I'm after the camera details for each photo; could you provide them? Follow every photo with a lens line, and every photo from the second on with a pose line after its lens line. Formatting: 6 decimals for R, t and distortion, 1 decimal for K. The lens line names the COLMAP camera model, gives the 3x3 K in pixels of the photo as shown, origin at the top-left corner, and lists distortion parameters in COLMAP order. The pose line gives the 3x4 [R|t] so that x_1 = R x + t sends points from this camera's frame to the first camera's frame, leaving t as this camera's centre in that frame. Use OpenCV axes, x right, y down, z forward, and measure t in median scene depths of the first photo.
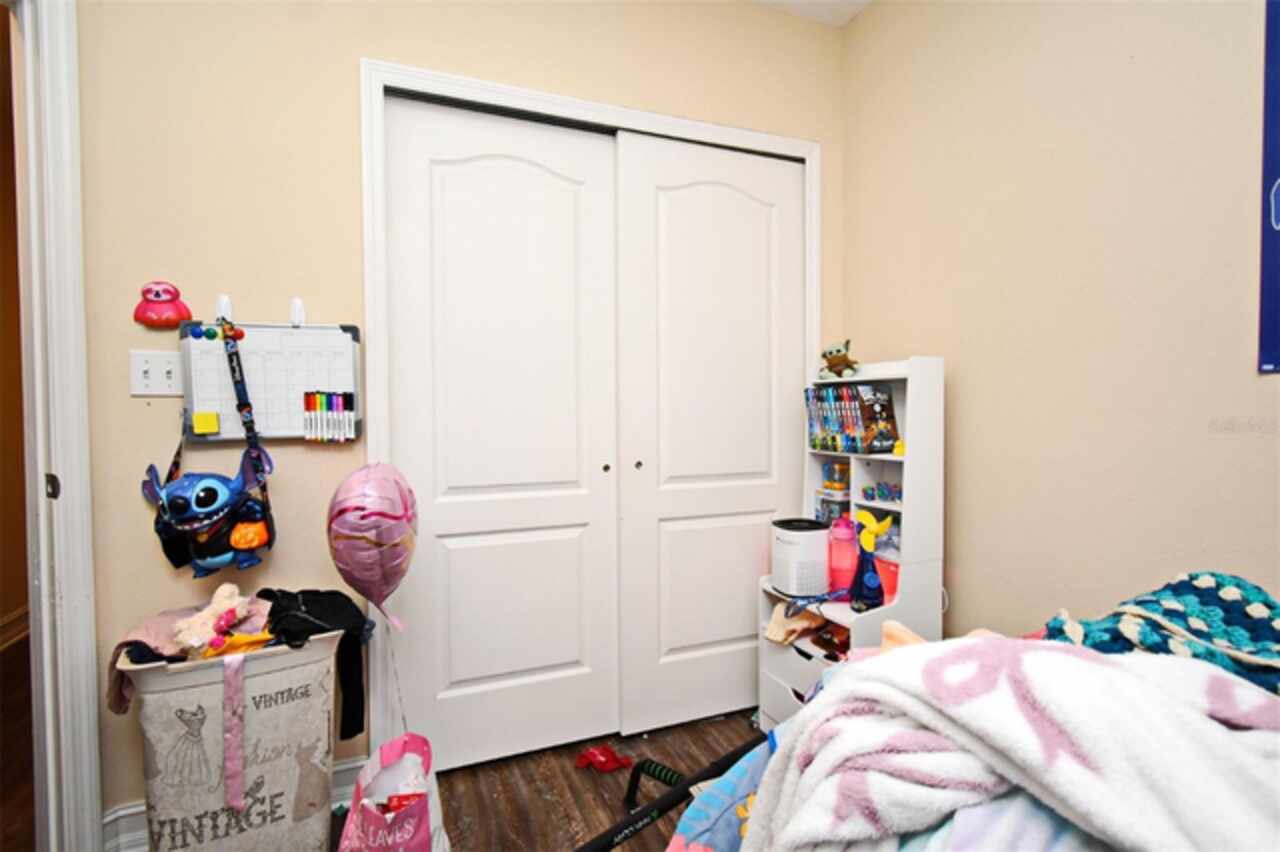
lens RADIAL K [[607.9, 0, 640.0], [0, 607.9, 426.0], [0, 0, 1]] dist [0.014438, -0.006649]
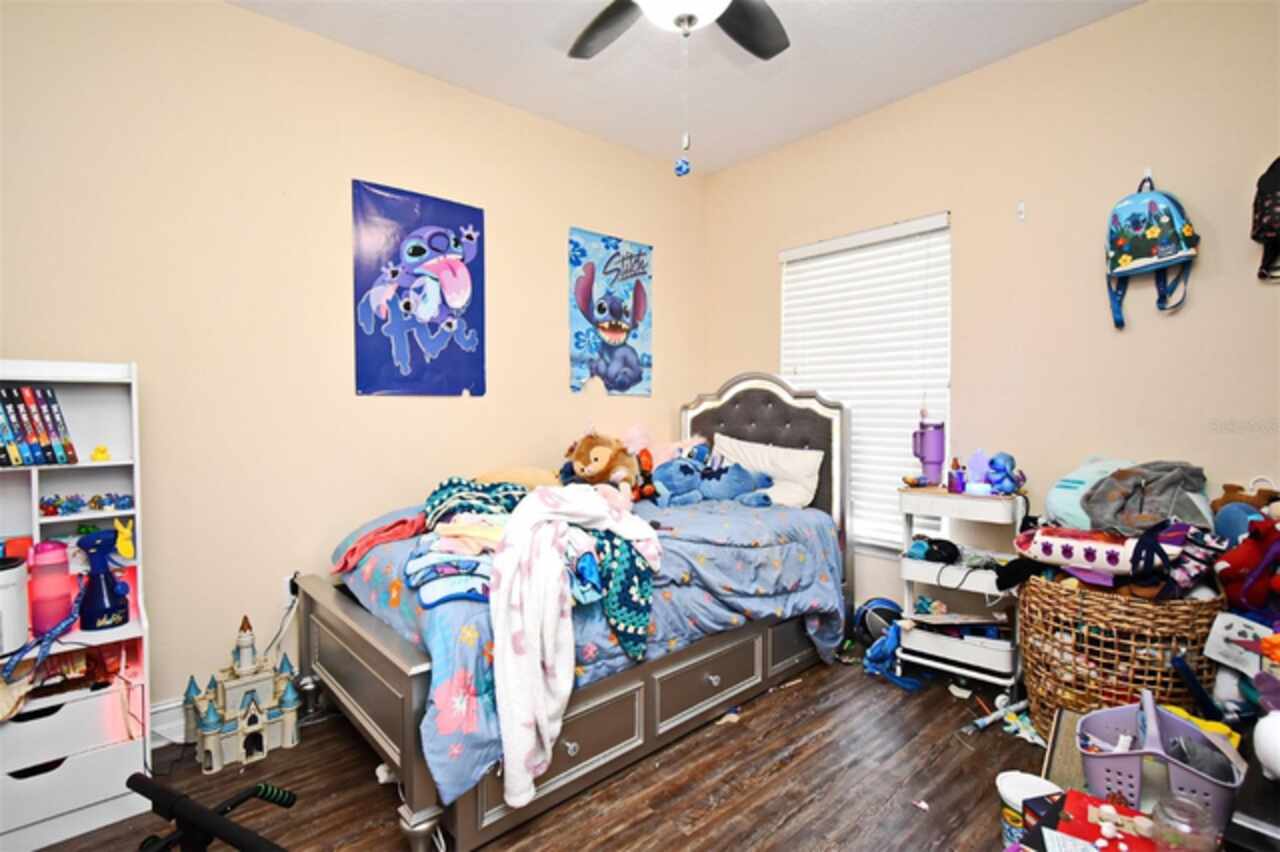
lens RADIAL K [[607.9, 0, 640.0], [0, 607.9, 426.0], [0, 0, 1]] dist [0.014438, -0.006649]
pose [[-0.332733, -0.026811, 0.942640, -0.751326], [0.027912, 0.998878, 0.038263, -0.019981], [-0.942608, 0.039042, -0.331611, 0.483617]]
